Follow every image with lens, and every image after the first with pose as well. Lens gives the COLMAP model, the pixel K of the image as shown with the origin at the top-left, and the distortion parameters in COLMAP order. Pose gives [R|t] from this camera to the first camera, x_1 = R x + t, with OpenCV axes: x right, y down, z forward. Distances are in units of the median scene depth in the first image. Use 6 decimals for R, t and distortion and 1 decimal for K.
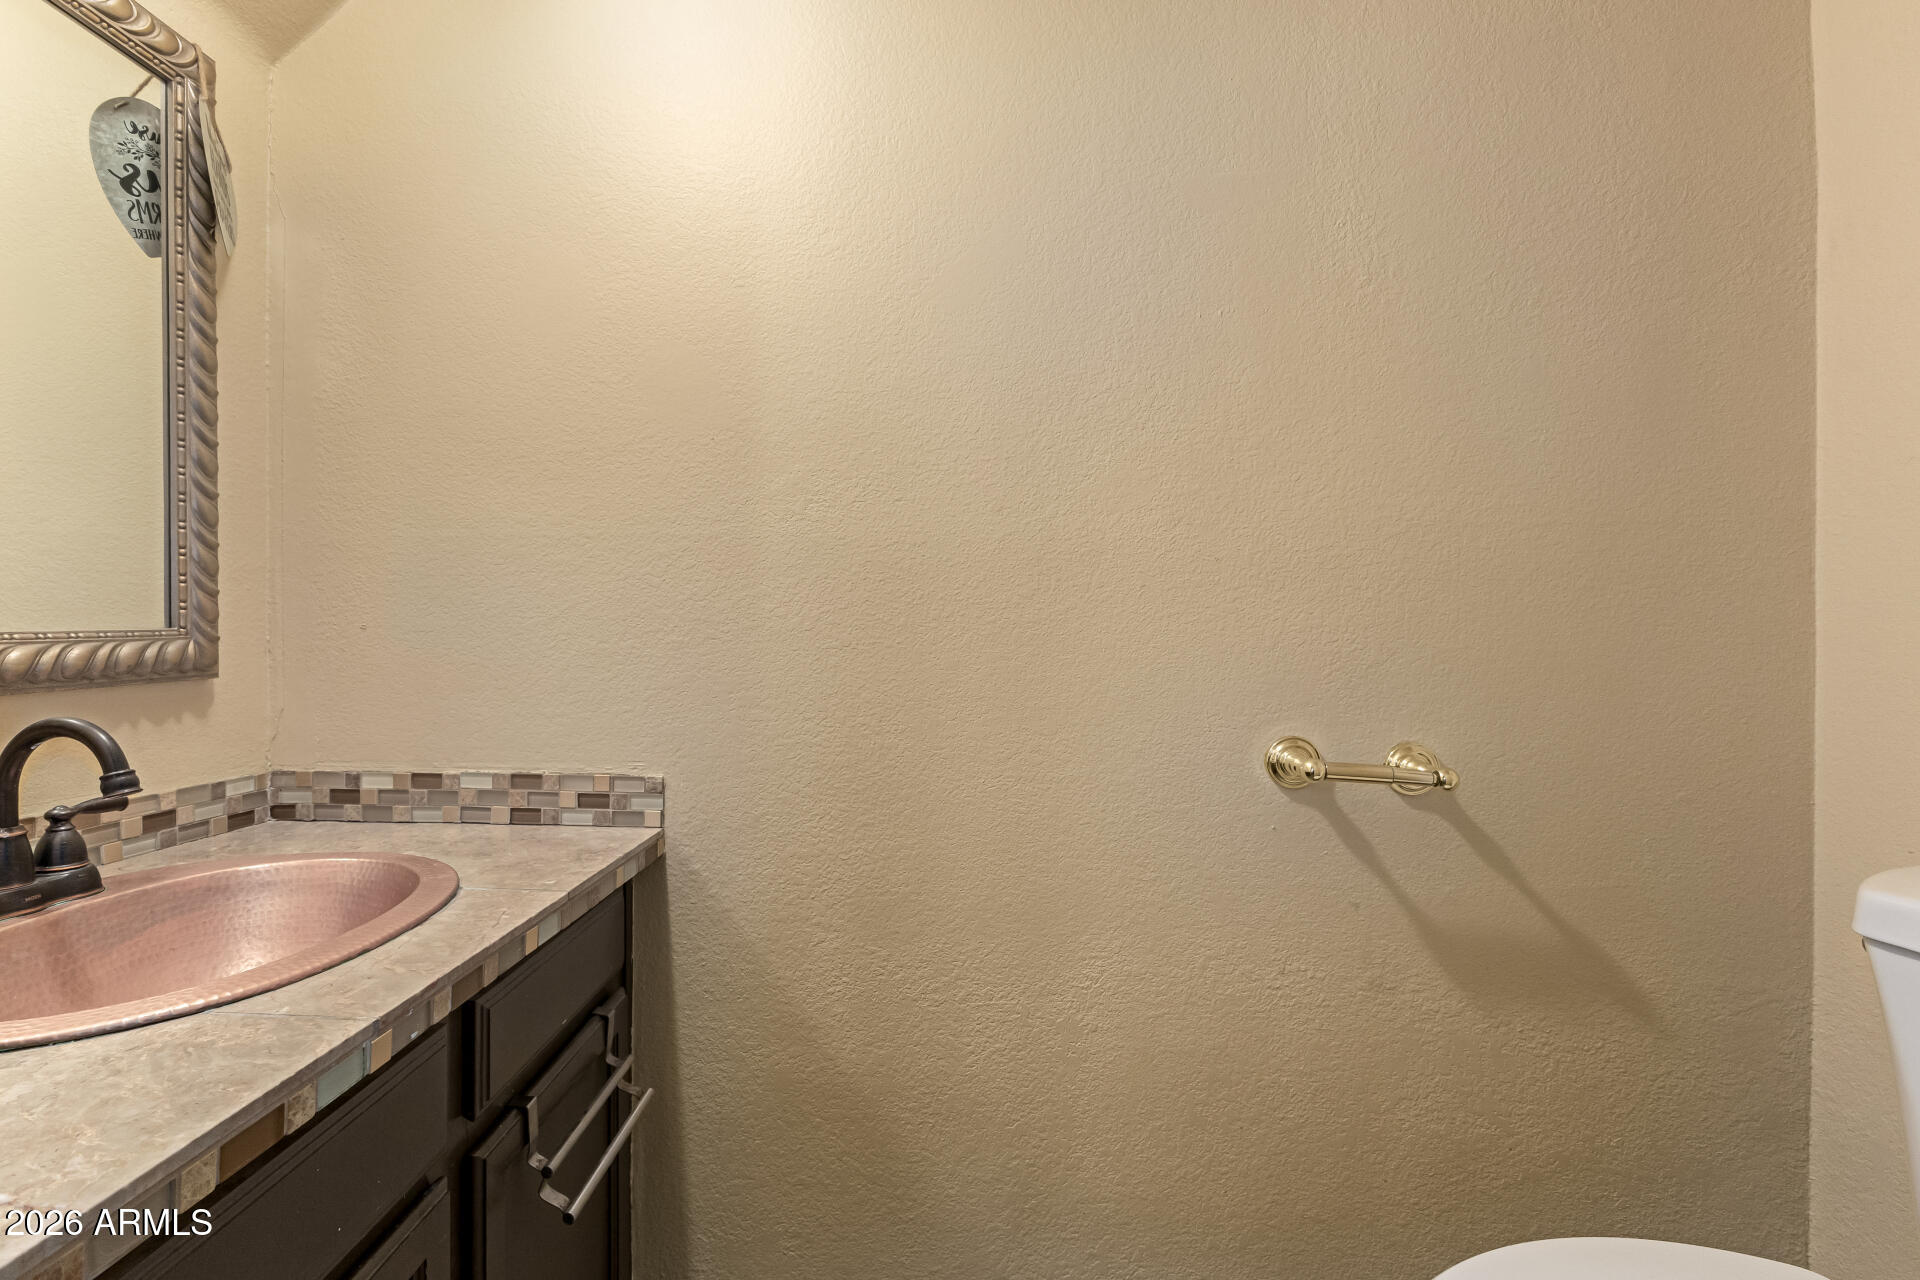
lens RADIAL K [[860.3, 0, 959.3], [0, 860.3, 637.4], [0, 0, 1]] dist [0.005707, -0.000720]
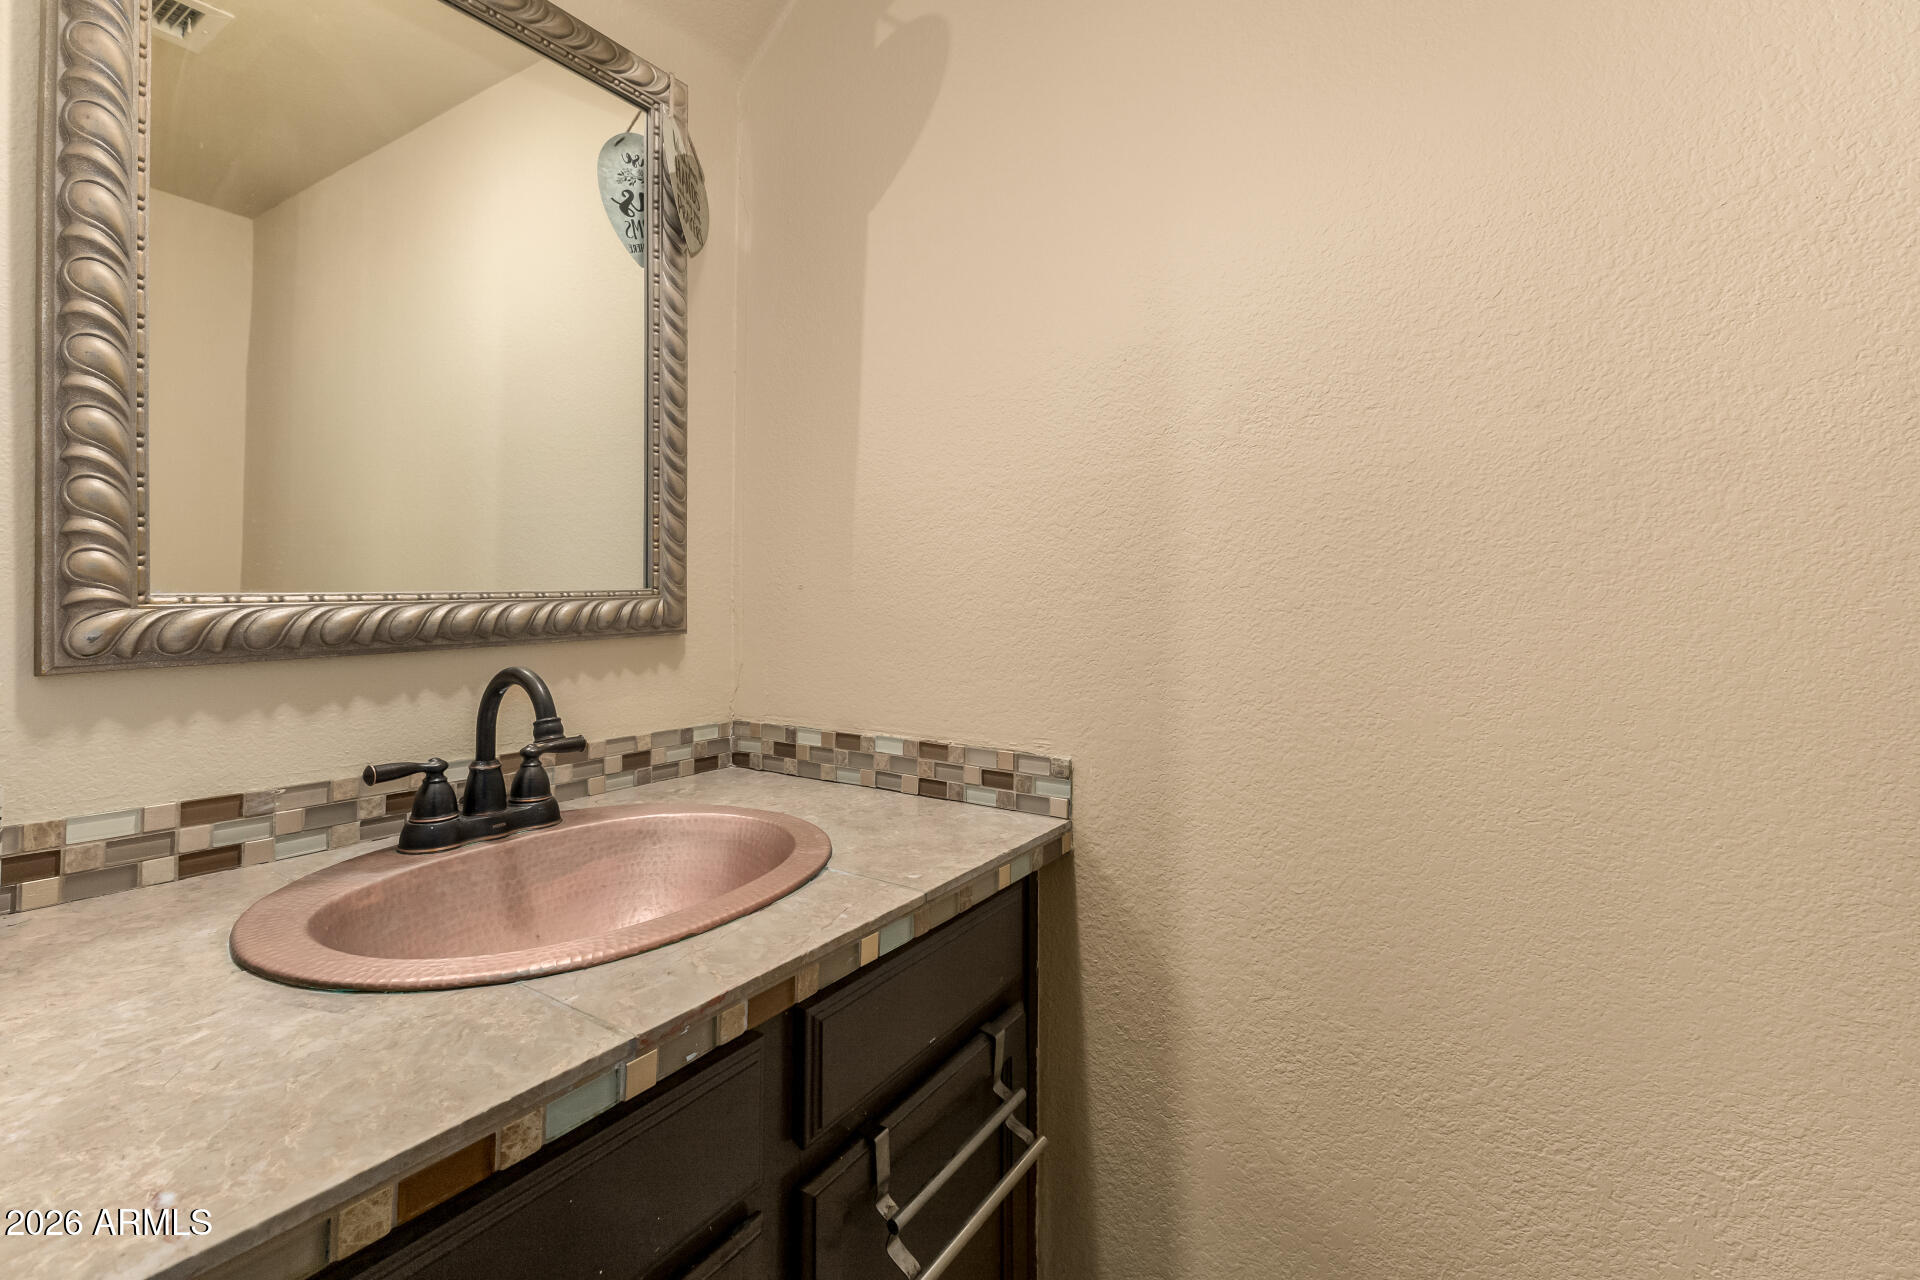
lens RADIAL K [[860.3, 0, 971.9], [0, 860.3, 576.3], [0, 0, 1]] dist [0.005707, -0.000720]
pose [[0.841365, -0.015492, -0.540245, 0.049849], [0.000081, 0.999593, -0.028537, 0.005210], [0.540467, 0.023966, 0.841024, 0.283613]]
